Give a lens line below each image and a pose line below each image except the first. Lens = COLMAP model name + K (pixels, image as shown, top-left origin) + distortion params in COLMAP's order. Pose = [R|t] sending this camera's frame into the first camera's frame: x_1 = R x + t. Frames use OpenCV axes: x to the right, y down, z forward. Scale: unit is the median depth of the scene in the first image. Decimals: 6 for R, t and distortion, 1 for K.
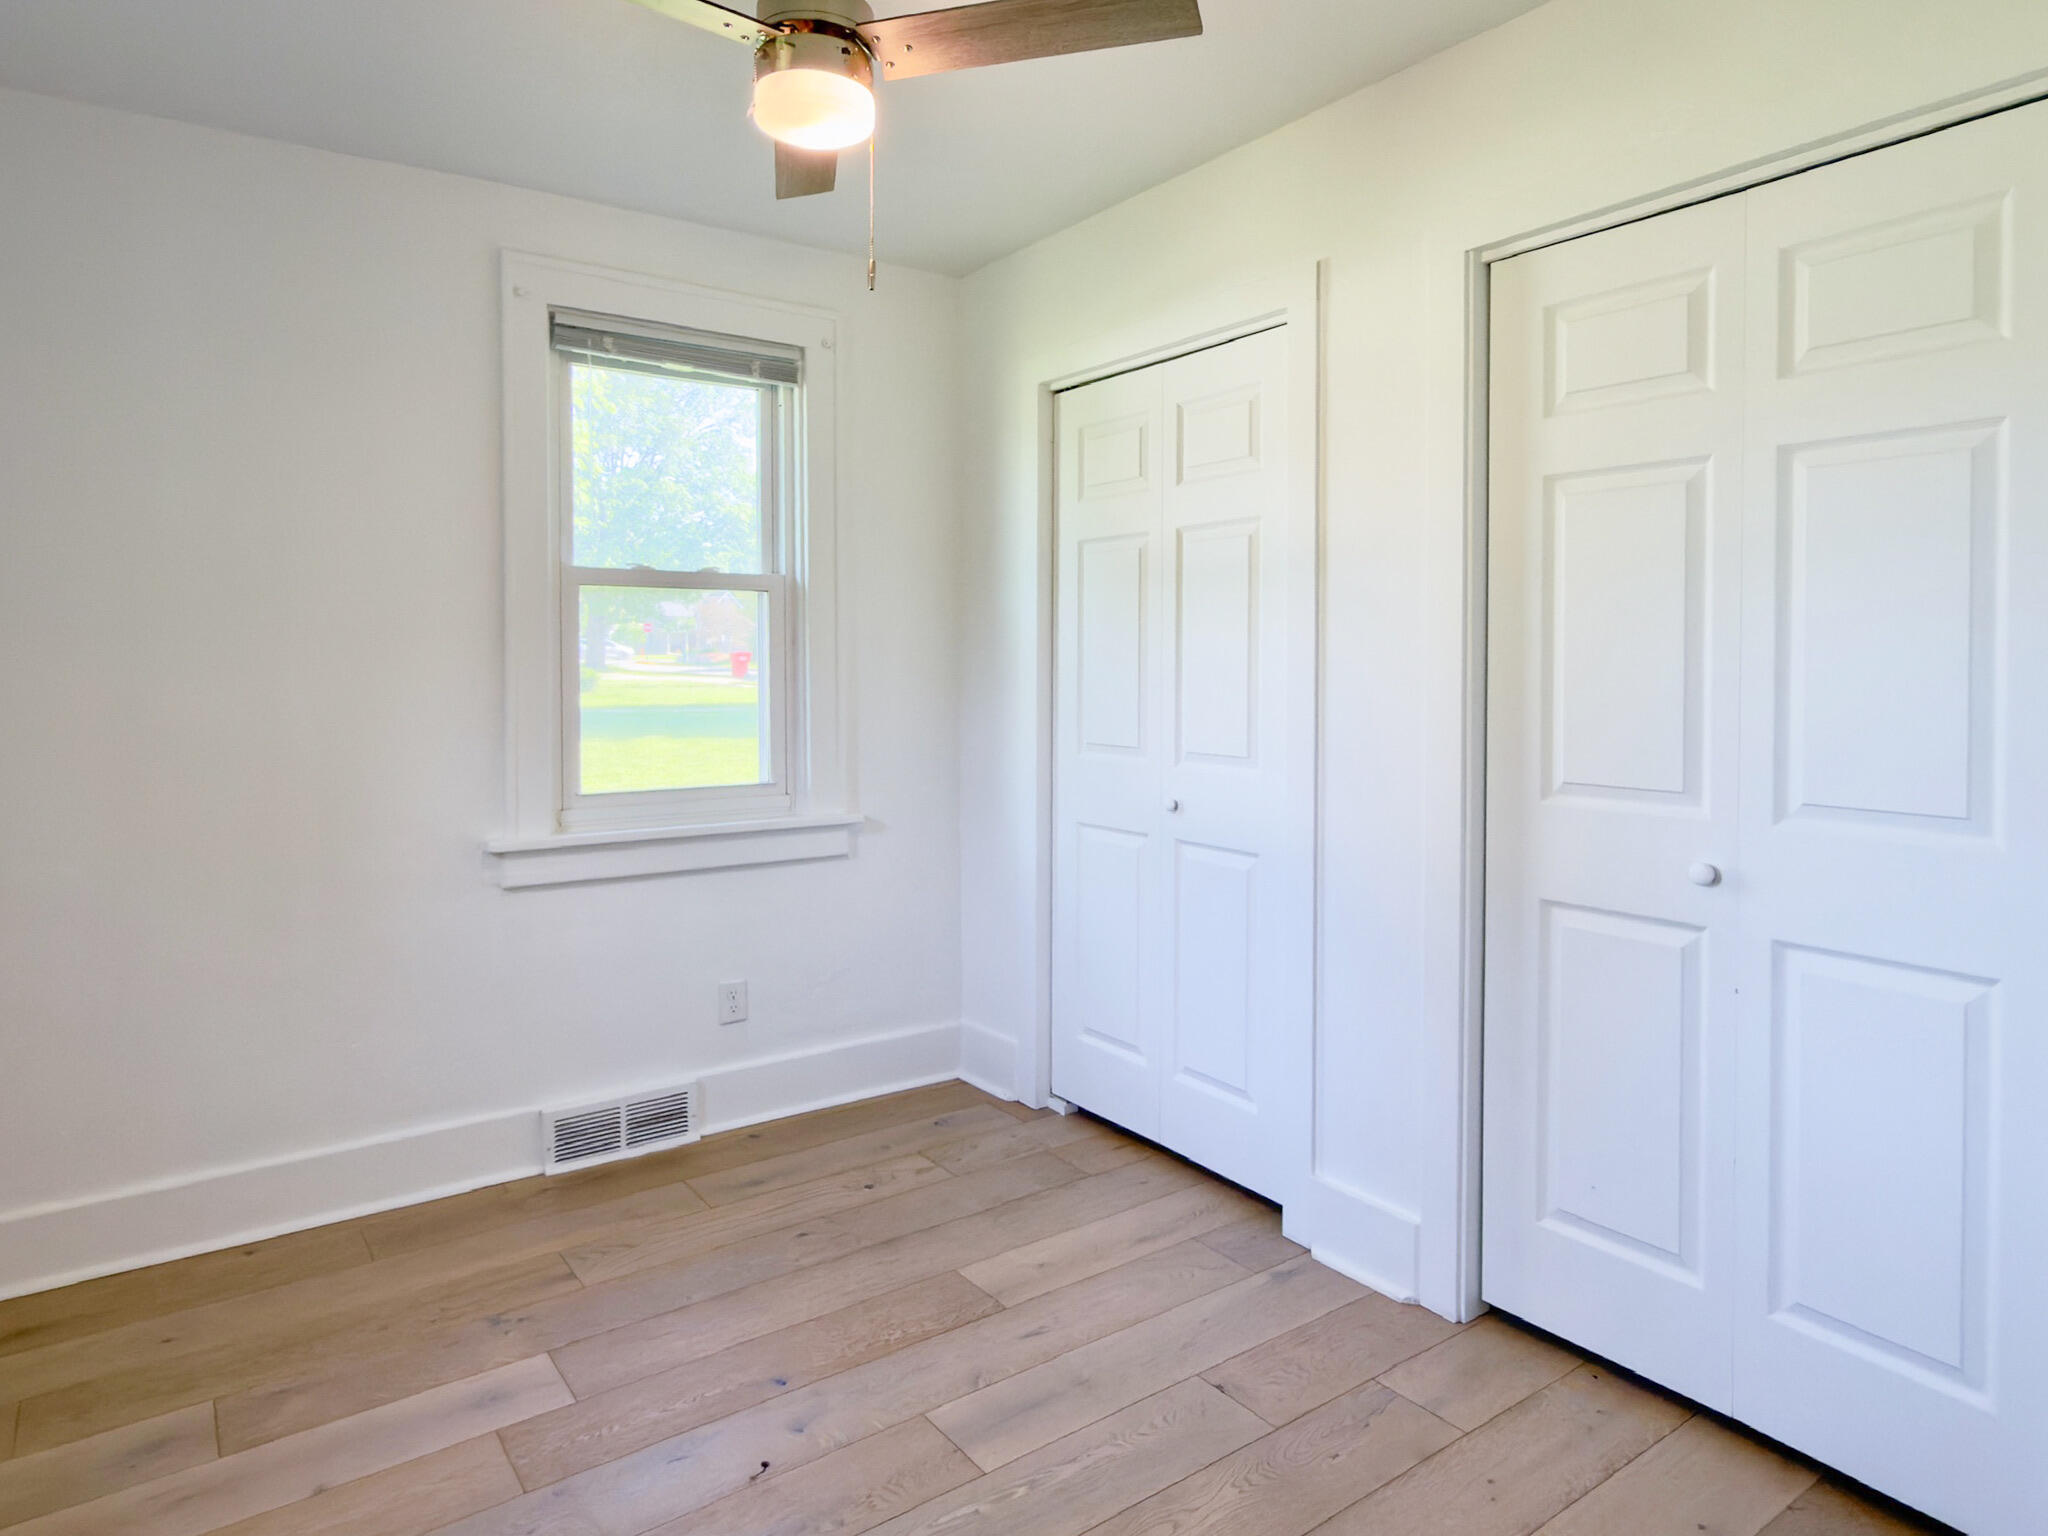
lens RADIAL K [[1218.8, 0, 1018.3], [0, 1218.8, 680.7], [0, 0, 1]] dist [0.001361, -0.000378]
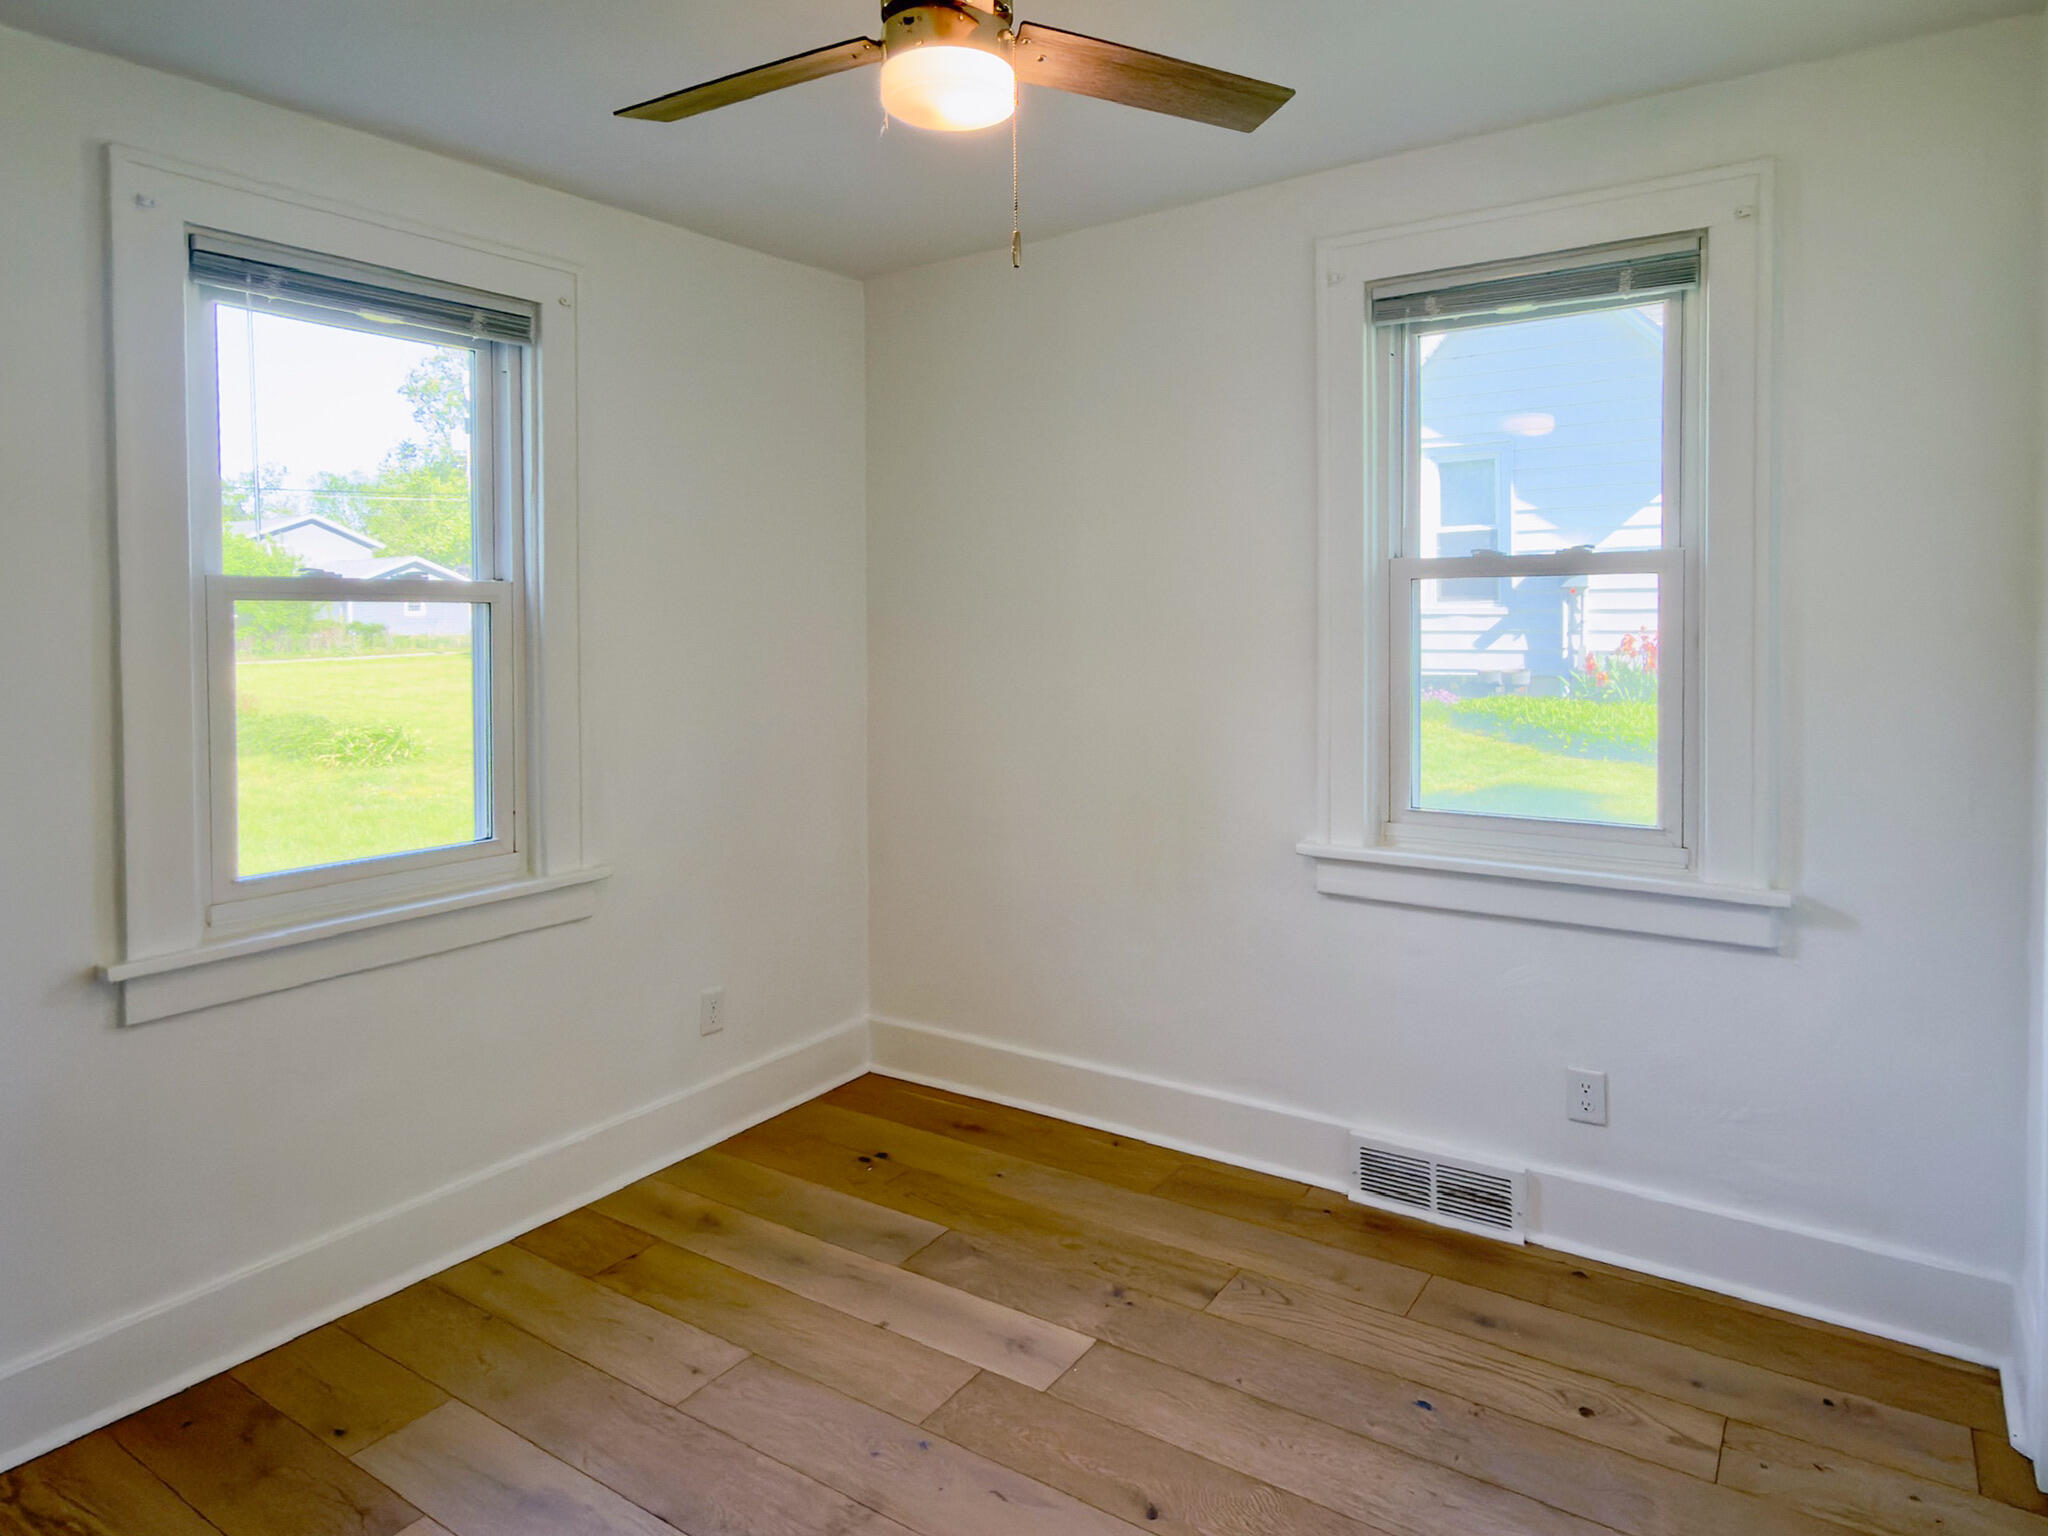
lens RADIAL K [[1137.9, 0, 1026.1], [0, 1137.9, 694.4], [0, 0, 1]] dist [-0.000335, -0.000161]
pose [[0.387572, 0.037737, -0.921067, 0.326490], [-0.023273, 0.999244, 0.031147, -0.013101], [0.921546, 0.009364, 0.388157, 0.417021]]
